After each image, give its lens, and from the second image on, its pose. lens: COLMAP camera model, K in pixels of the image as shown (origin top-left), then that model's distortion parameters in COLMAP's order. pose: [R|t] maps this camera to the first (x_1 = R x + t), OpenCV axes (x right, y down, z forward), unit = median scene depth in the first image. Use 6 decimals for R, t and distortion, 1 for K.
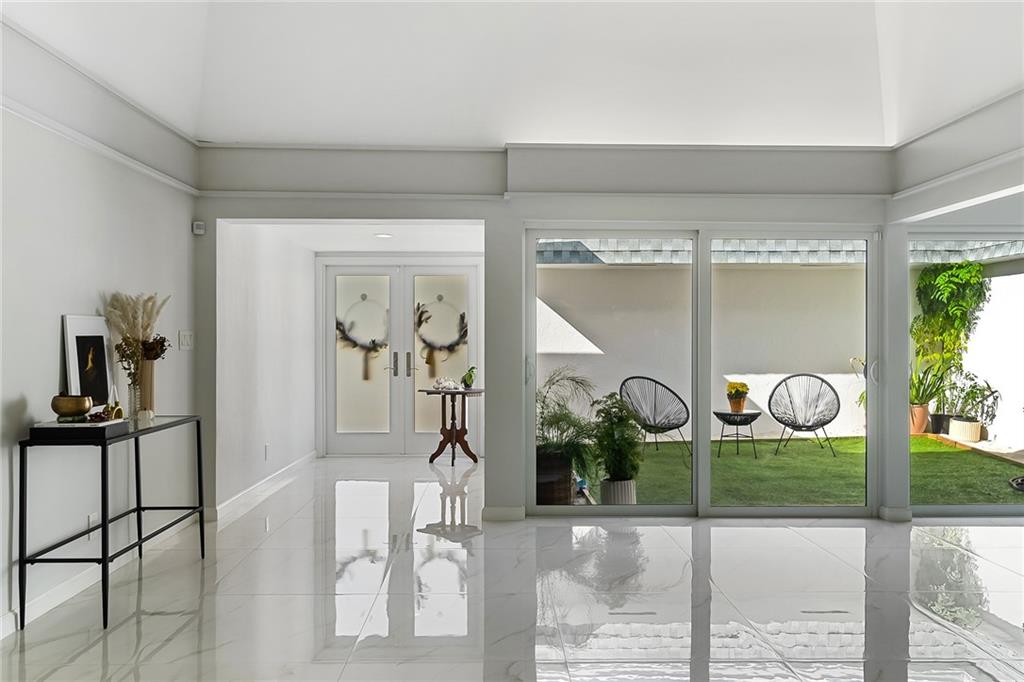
lens RADIAL K [[814.2, 0, 512.0], [0, 814.2, 341.0], [0, 0, 1]] dist [0.005719, 0.001984]
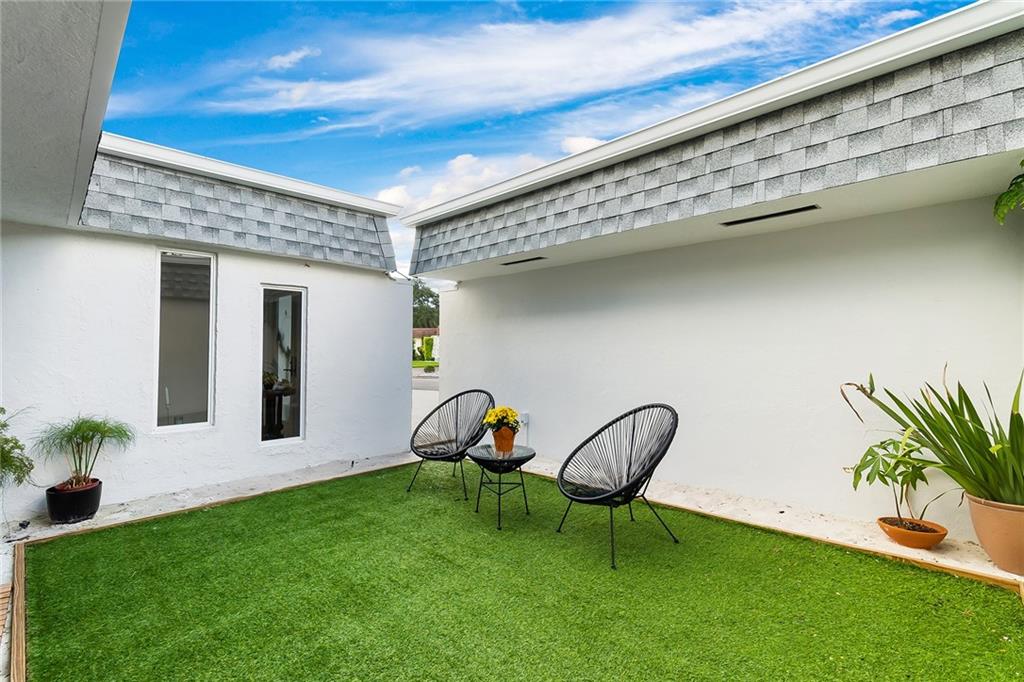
lens RADIAL K [[454.6, 0, 509.0], [0, 454.6, 325.5], [0, 0, 1]] dist [-0.001424, -0.000212]
pose [[0.686520, -0.034426, -0.726296, 0.576595], [-0.005894, 0.998582, -0.052903, 0.001591], [0.727087, 0.040600, 0.685344, 0.769679]]
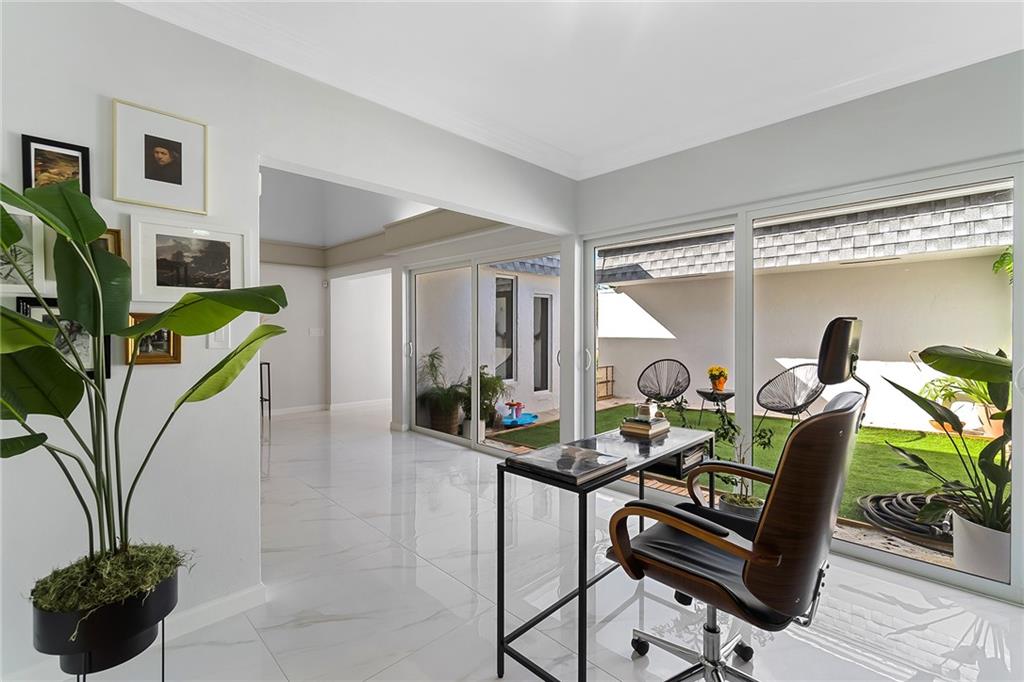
lens RADIAL K [[454.6, 0, 509.0], [0, 454.6, 325.5], [0, 0, 1]] dist [-0.001424, -0.000212]
pose [[0.680135, -0.010668, -0.733009, 0.585143], [-0.003771, 0.999830, -0.018051, 0.001945], [0.733077, 0.015041, 0.679980, 0.315987]]
